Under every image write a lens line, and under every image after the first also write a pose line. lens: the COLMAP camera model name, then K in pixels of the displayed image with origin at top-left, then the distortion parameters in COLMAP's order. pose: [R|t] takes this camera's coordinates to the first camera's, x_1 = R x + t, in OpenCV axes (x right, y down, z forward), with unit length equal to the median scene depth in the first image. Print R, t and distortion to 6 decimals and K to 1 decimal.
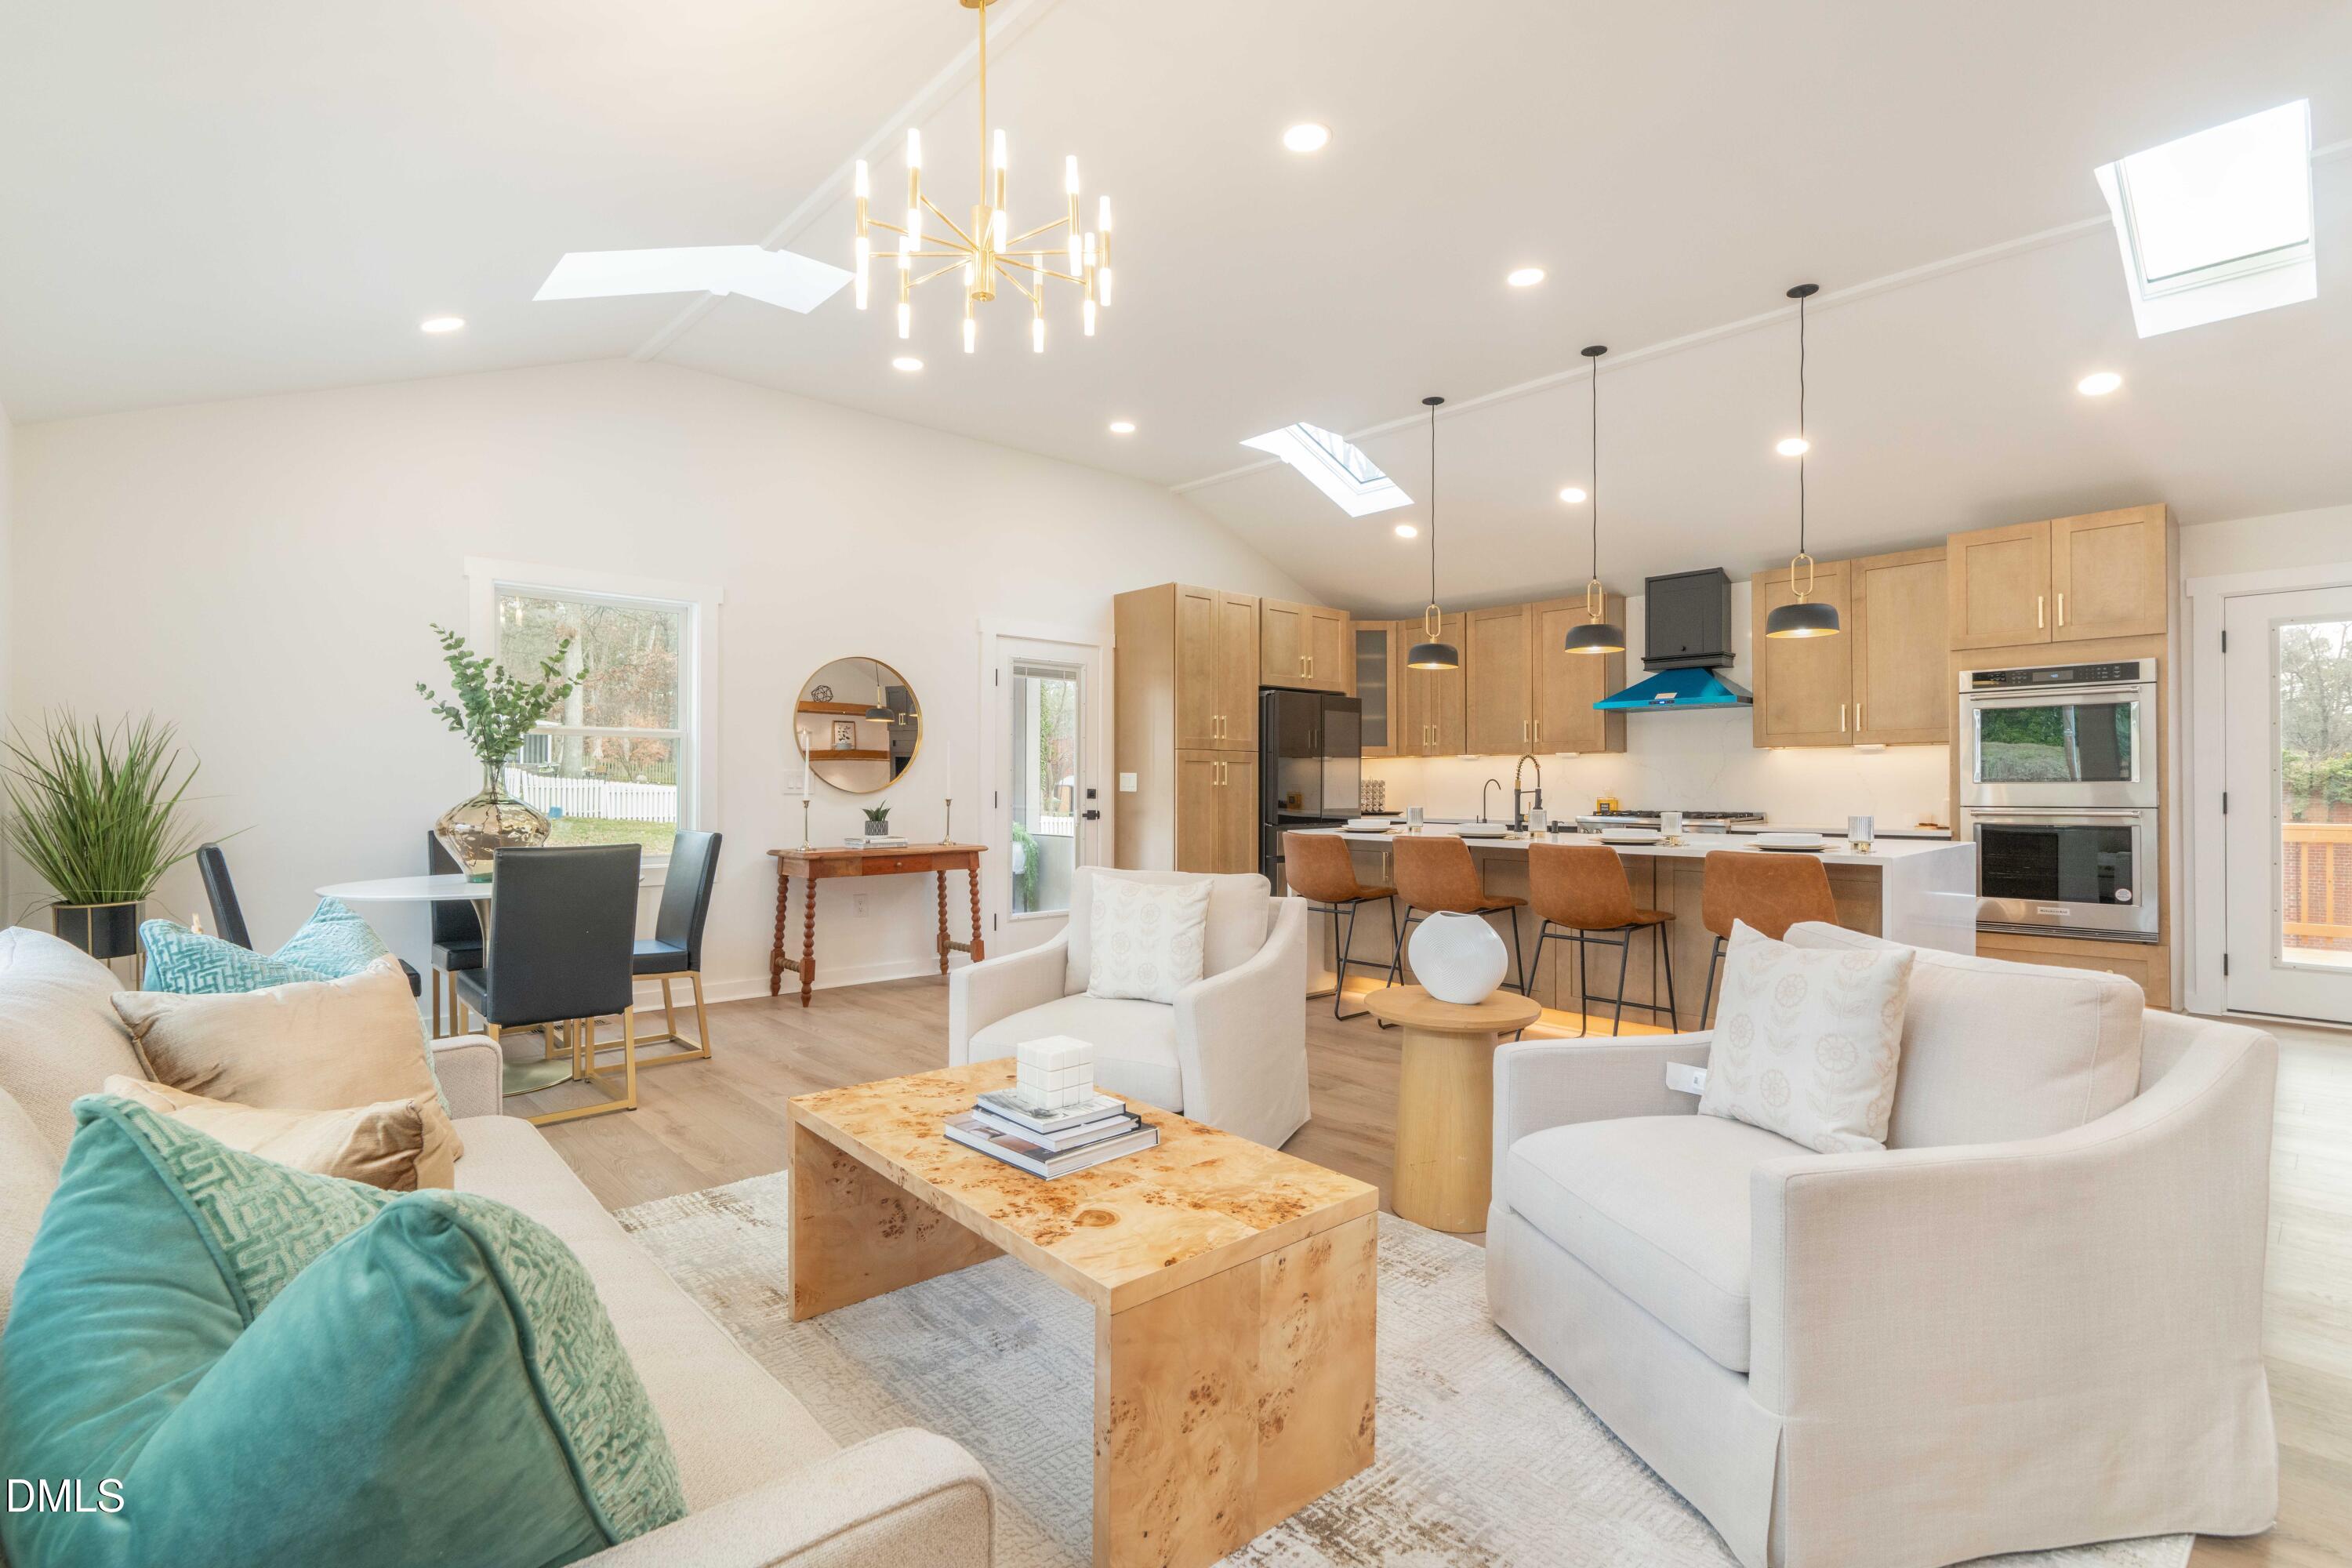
lens RADIAL K [[1097.6, 0, 1178.6], [0, 1097.6, 778.3], [0, 0, 1]] dist [0.002808, 0.002211]
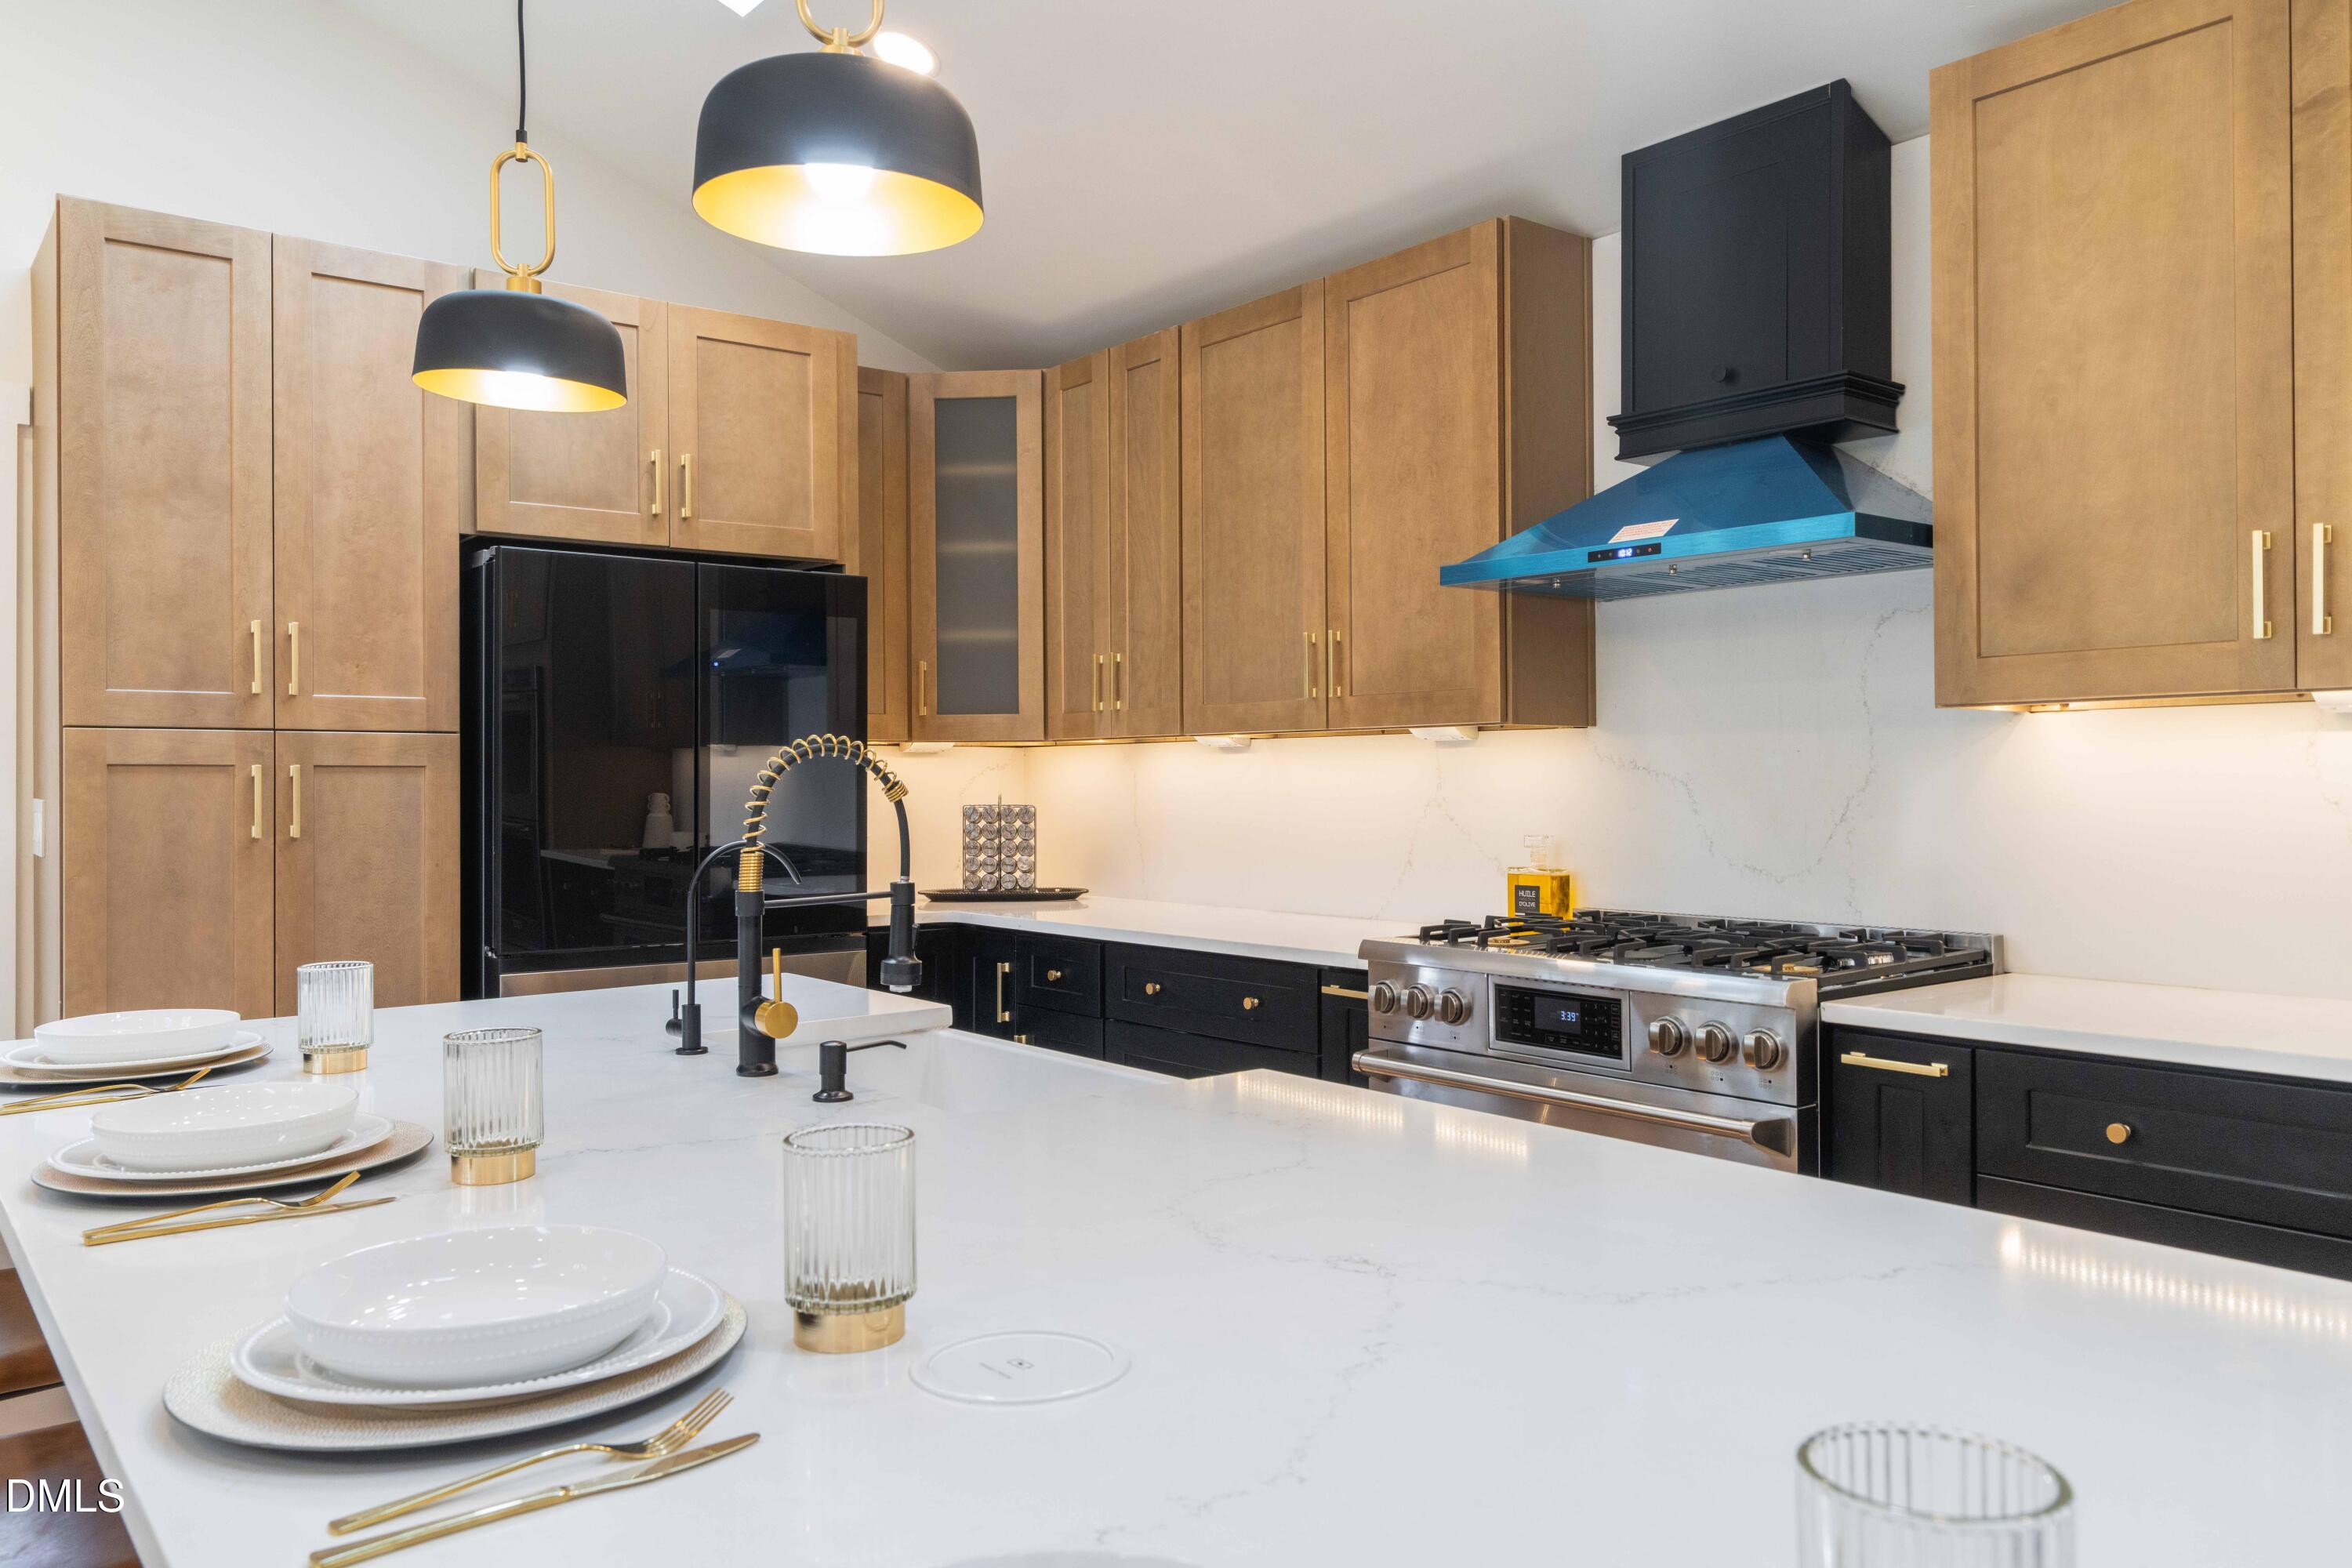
lens RADIAL K [[1716.2, 0, 1173.7], [0, 1716.2, 782.8], [0, 0, 1]] dist [0.002120, 0.000093]
pose [[0.997623, -0.006809, -0.068569, 0.322515], [0.007428, 0.999934, 0.008769, -0.012129], [0.068504, -0.009257, 0.997608, 0.496291]]
